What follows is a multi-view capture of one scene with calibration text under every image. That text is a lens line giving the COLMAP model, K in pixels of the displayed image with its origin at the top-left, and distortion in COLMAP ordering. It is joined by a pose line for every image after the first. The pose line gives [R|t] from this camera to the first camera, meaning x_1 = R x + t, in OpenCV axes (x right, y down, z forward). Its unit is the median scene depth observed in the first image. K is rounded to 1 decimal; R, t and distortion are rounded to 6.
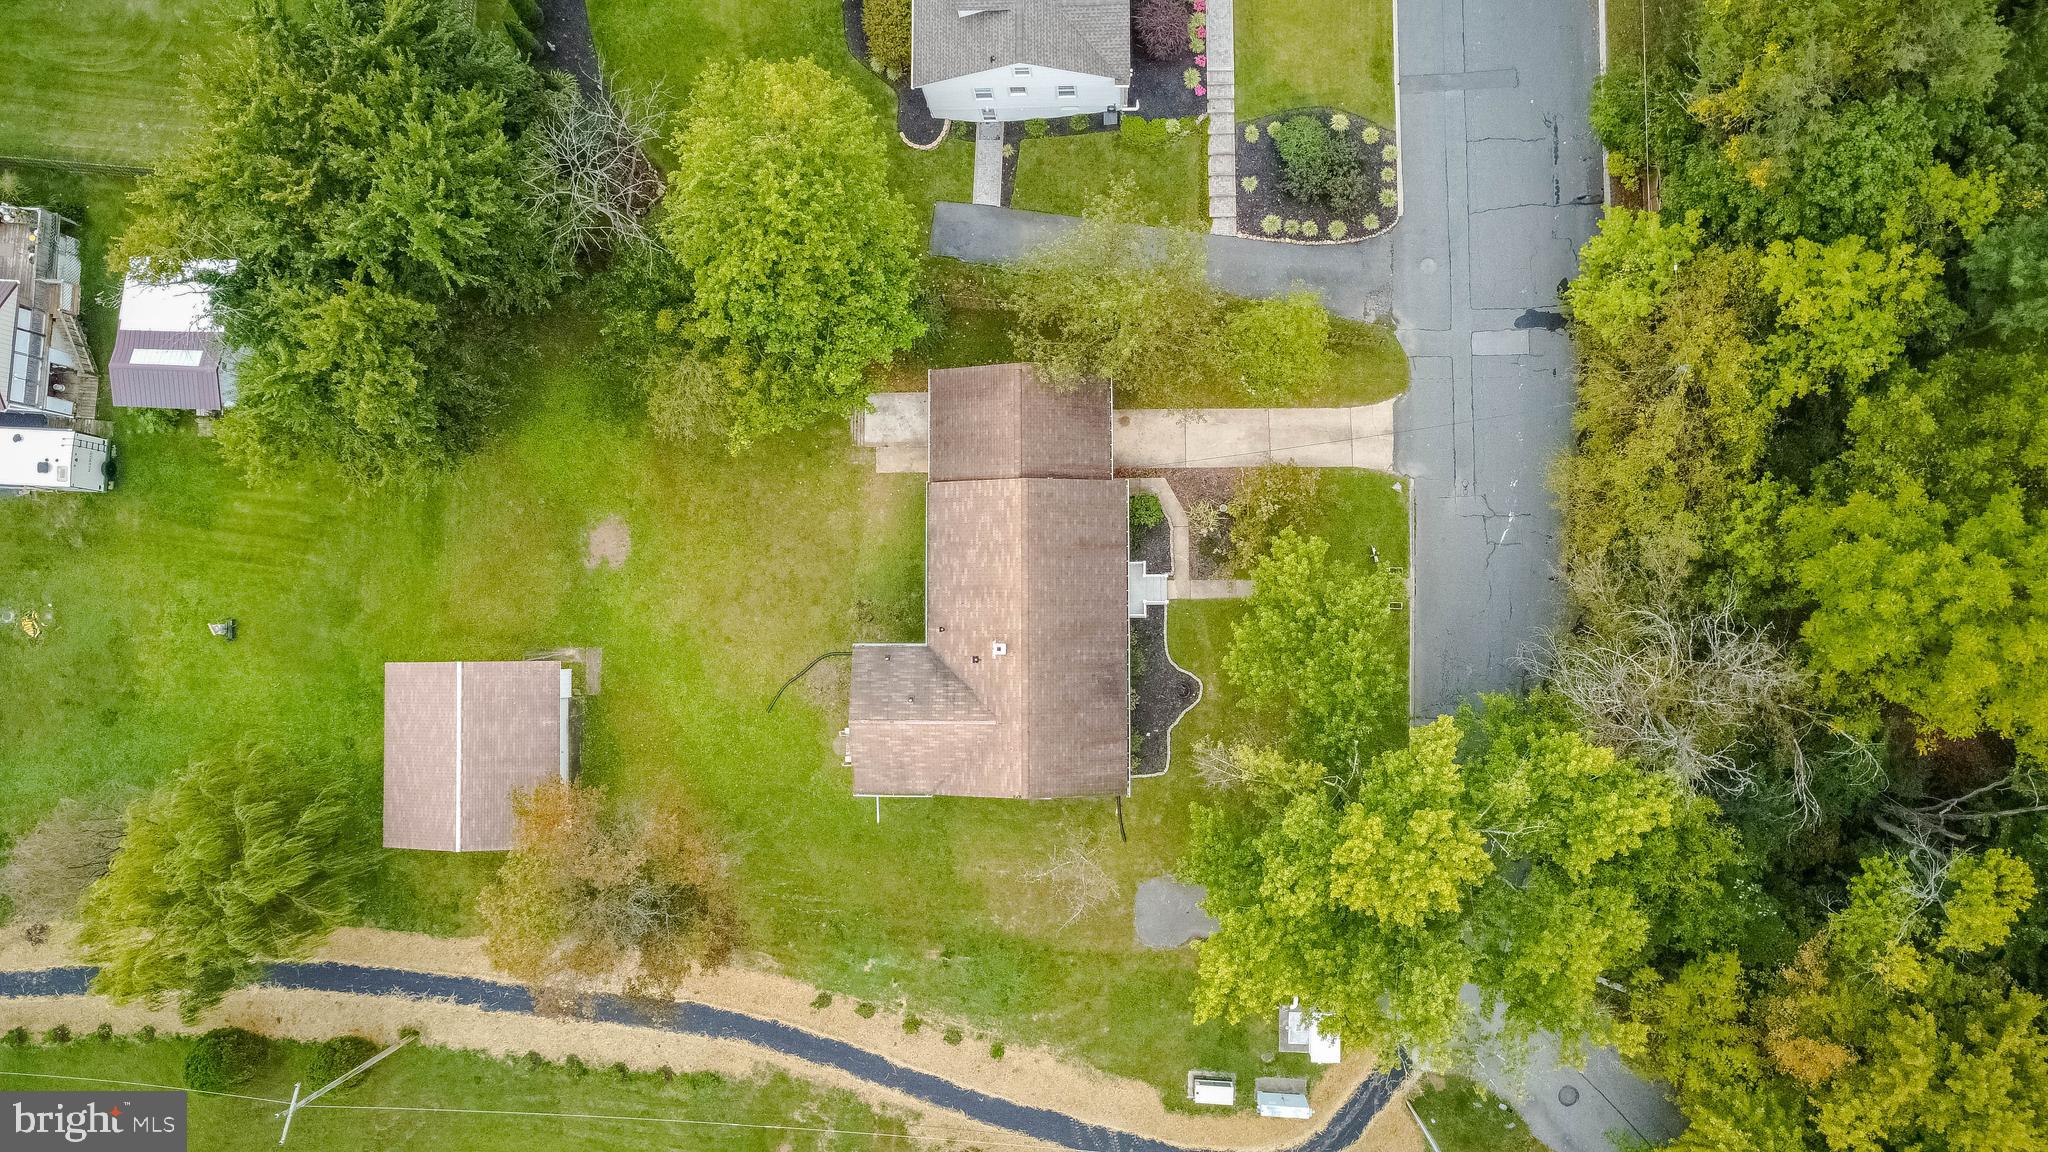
lens RADIAL K [[1565.6, 0, 1015.9], [0, 1565.6, 541.4], [0, 0, 1]] dist [-0.188733, 0.398085]
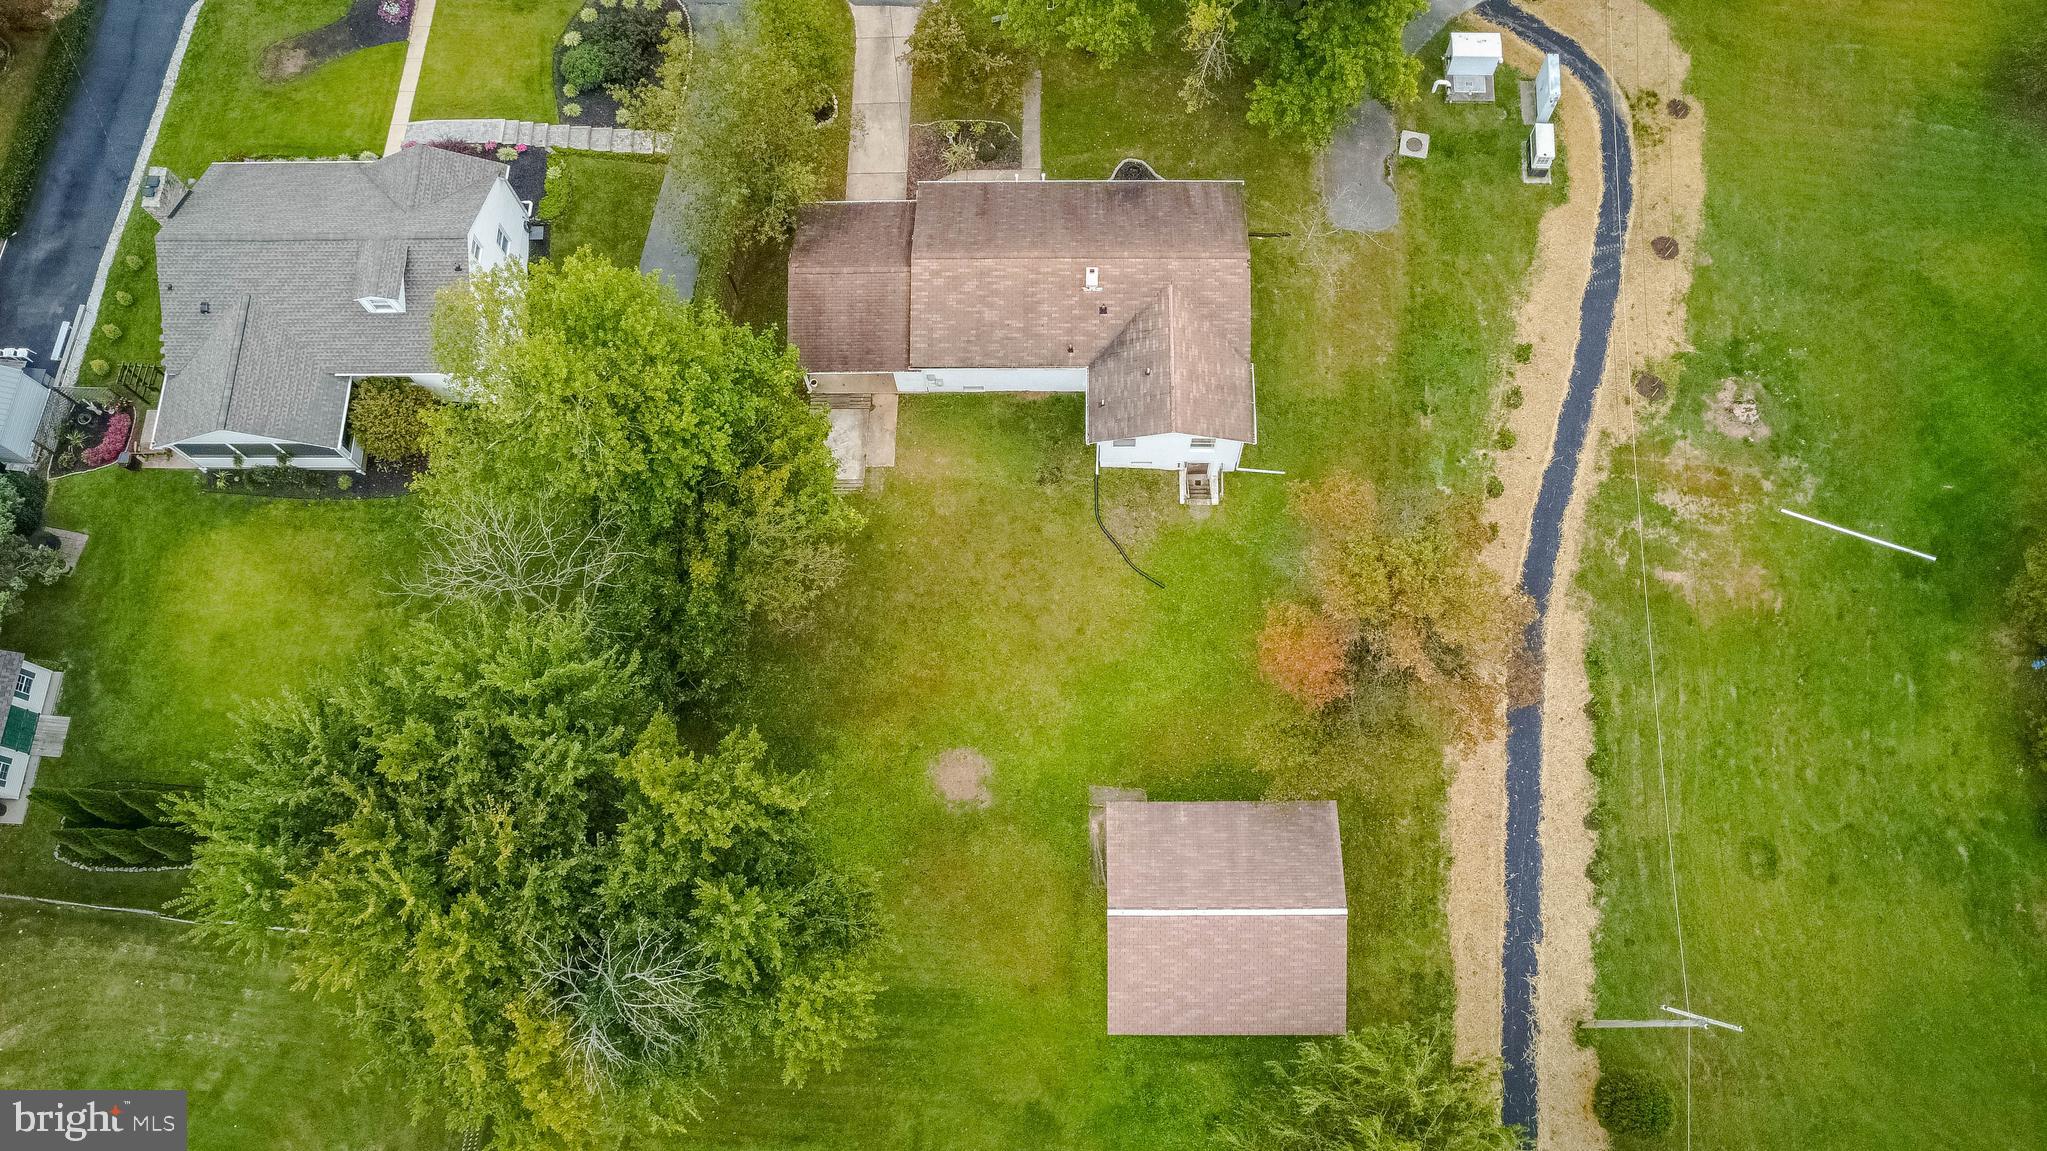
lens RADIAL K [[1562.5, 0, 1004.0], [0, 1562.5, 572.9], [0, 0, 1]] dist [-0.113096, 0.170724]
pose [[0.025688, -0.923593, 0.382513, -0.493540], [0.999366, 0.033157, 0.012945, 0.009293], [-0.024639, 0.381938, 0.923859, 0.195177]]
